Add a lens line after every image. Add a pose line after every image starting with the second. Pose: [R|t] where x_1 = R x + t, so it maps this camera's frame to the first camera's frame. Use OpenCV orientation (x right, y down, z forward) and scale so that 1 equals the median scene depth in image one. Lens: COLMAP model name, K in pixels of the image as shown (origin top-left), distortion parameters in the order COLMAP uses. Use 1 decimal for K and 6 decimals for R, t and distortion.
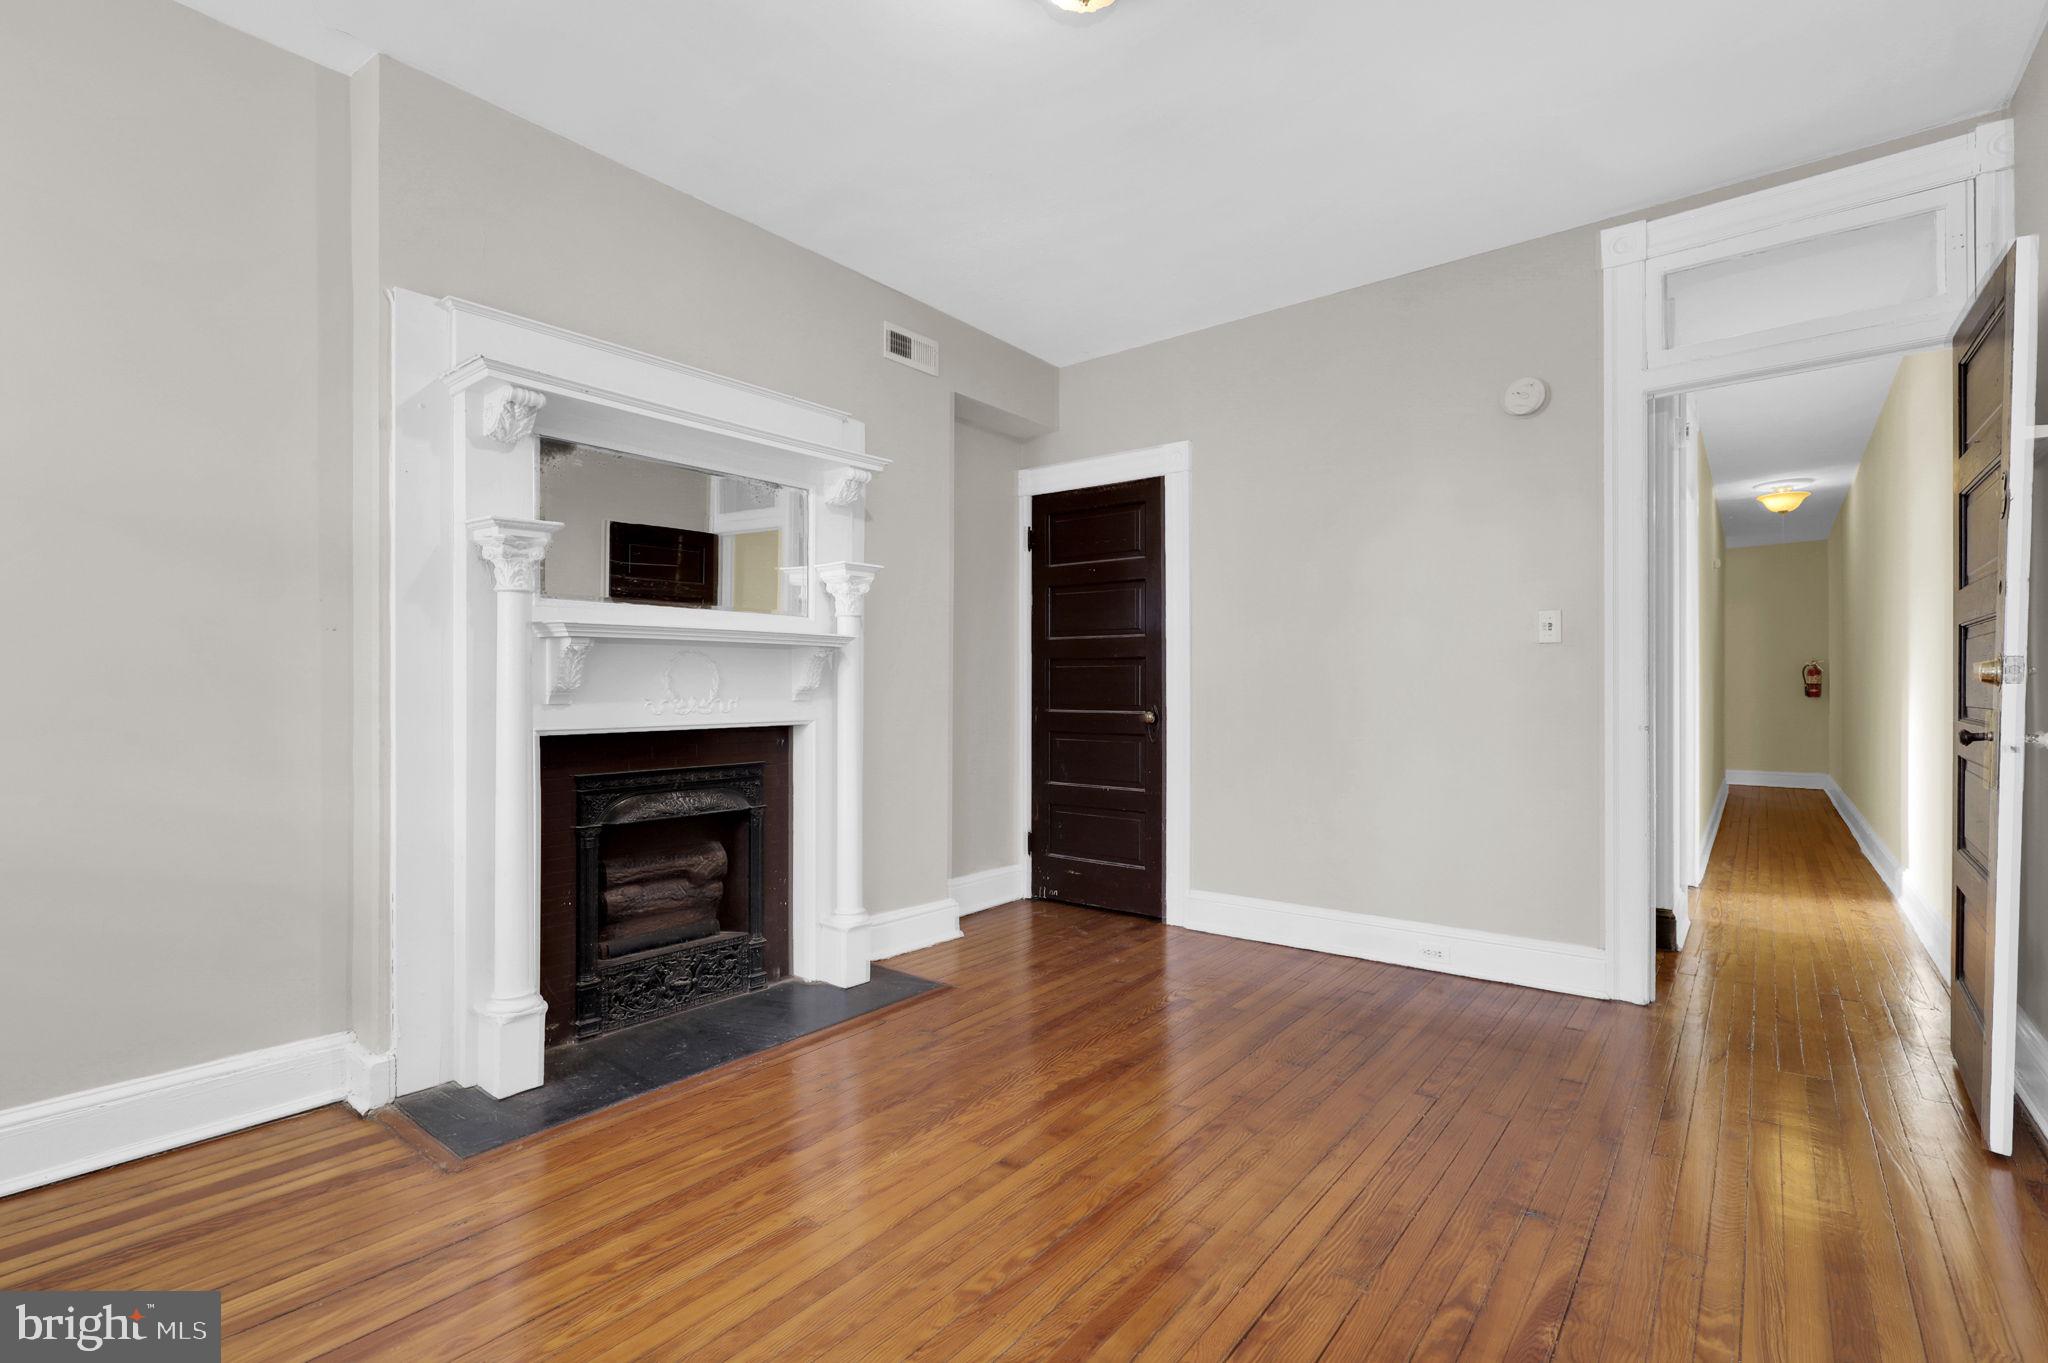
lens RADIAL K [[935.8, 0, 1029.8], [0, 935.8, 690.0], [0, 0, 1]] dist [0.000908, 0.000510]
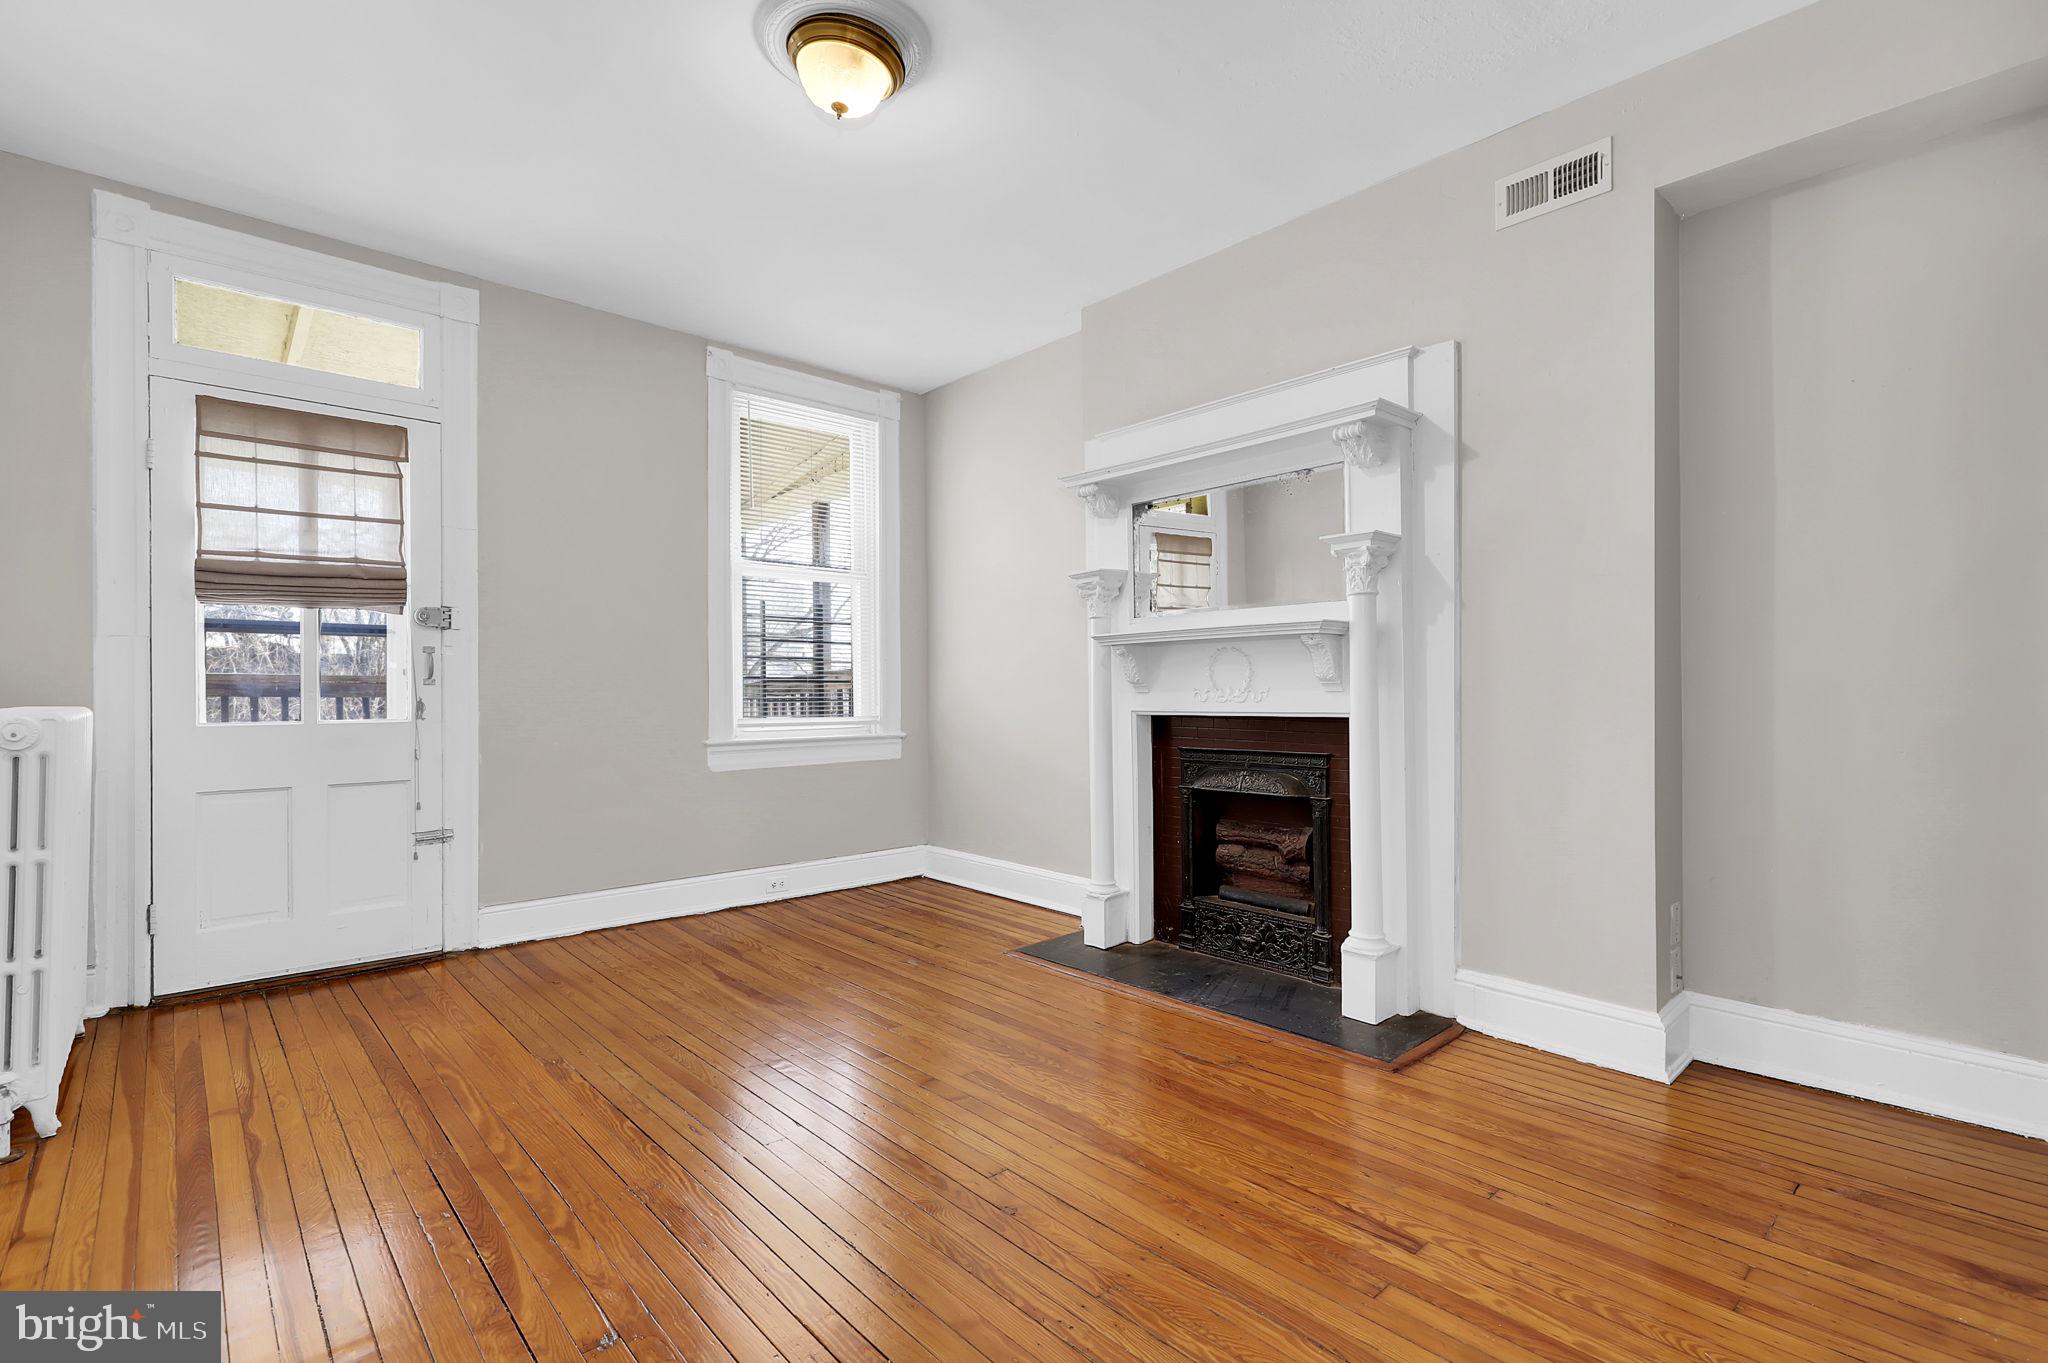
lens RADIAL K [[935.8, 0, 1029.9], [0, 935.8, 684.1], [0, 0, 1]] dist [0.000908, 0.000510]
pose [[-0.166112, -0.004177, -0.986098, 0.813961], [0.010253, 0.999930, -0.005963, 0.008032], [0.986054, -0.011101, -0.166058, 0.960156]]
